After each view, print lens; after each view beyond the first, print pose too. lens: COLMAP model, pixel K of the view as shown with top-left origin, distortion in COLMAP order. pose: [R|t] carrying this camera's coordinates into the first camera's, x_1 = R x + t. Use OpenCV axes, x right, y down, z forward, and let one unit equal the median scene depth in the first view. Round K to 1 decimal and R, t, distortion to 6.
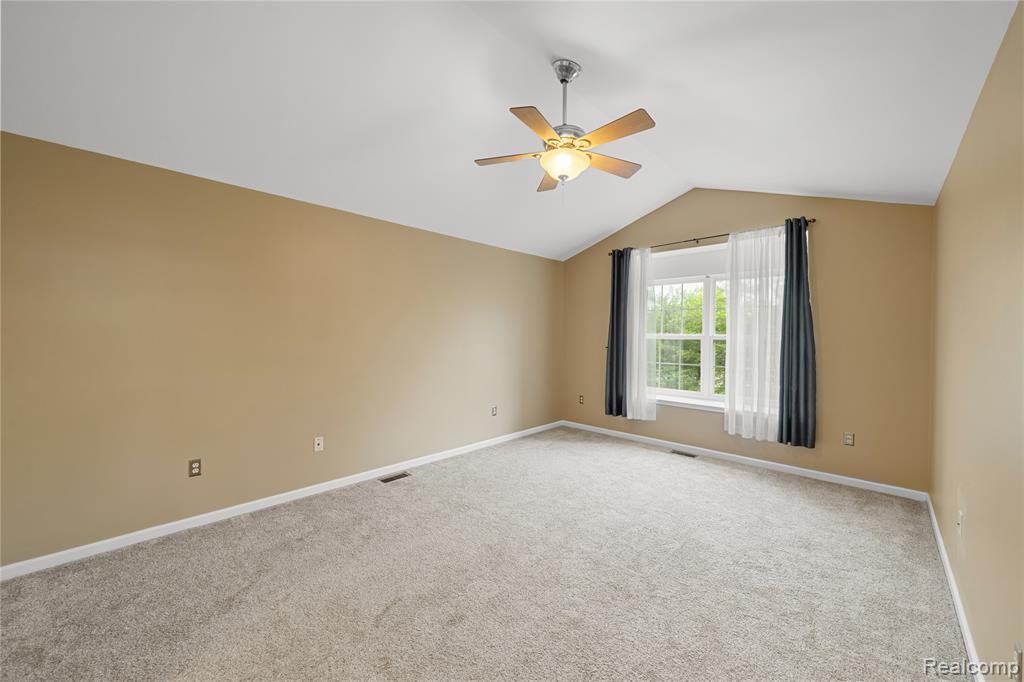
lens RADIAL K [[386.0, 0, 502.9], [0, 386.0, 336.3], [0, 0, 1]] dist [0.002333, -0.001919]
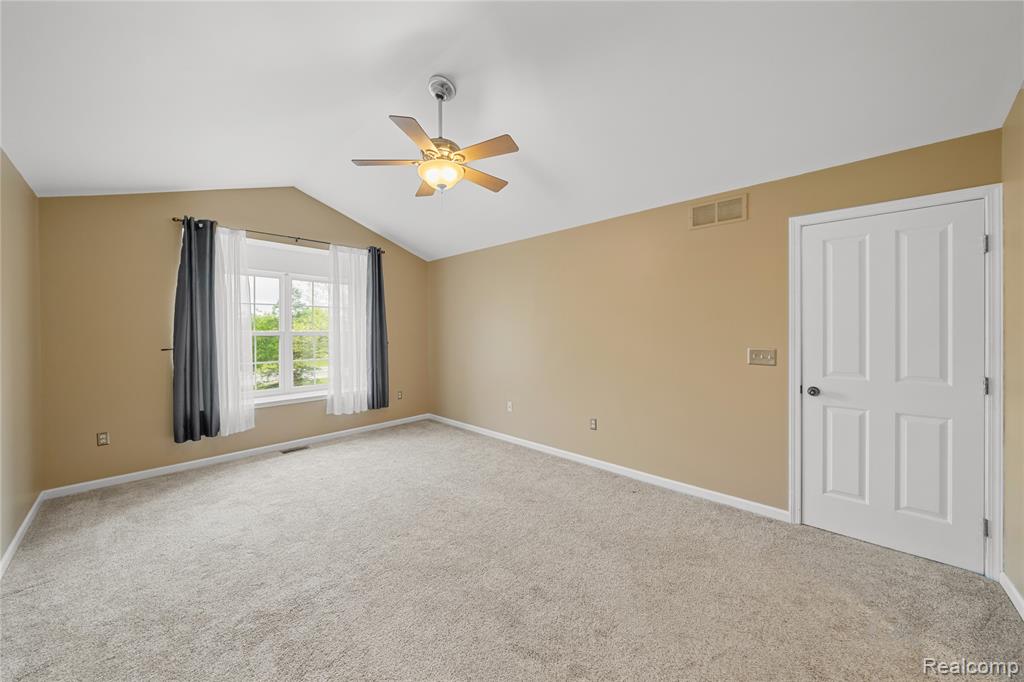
lens RADIAL K [[363.2, 0, 502.2], [0, 363.2, 336.2], [0, 0, 1]] dist [-0.002106, -0.000281]
pose [[-0.012407, -0.025601, 0.999595, -0.484150], [0.012627, 0.999588, 0.025757, -0.008642], [-0.999843, 0.012941, -0.012078, 0.476401]]
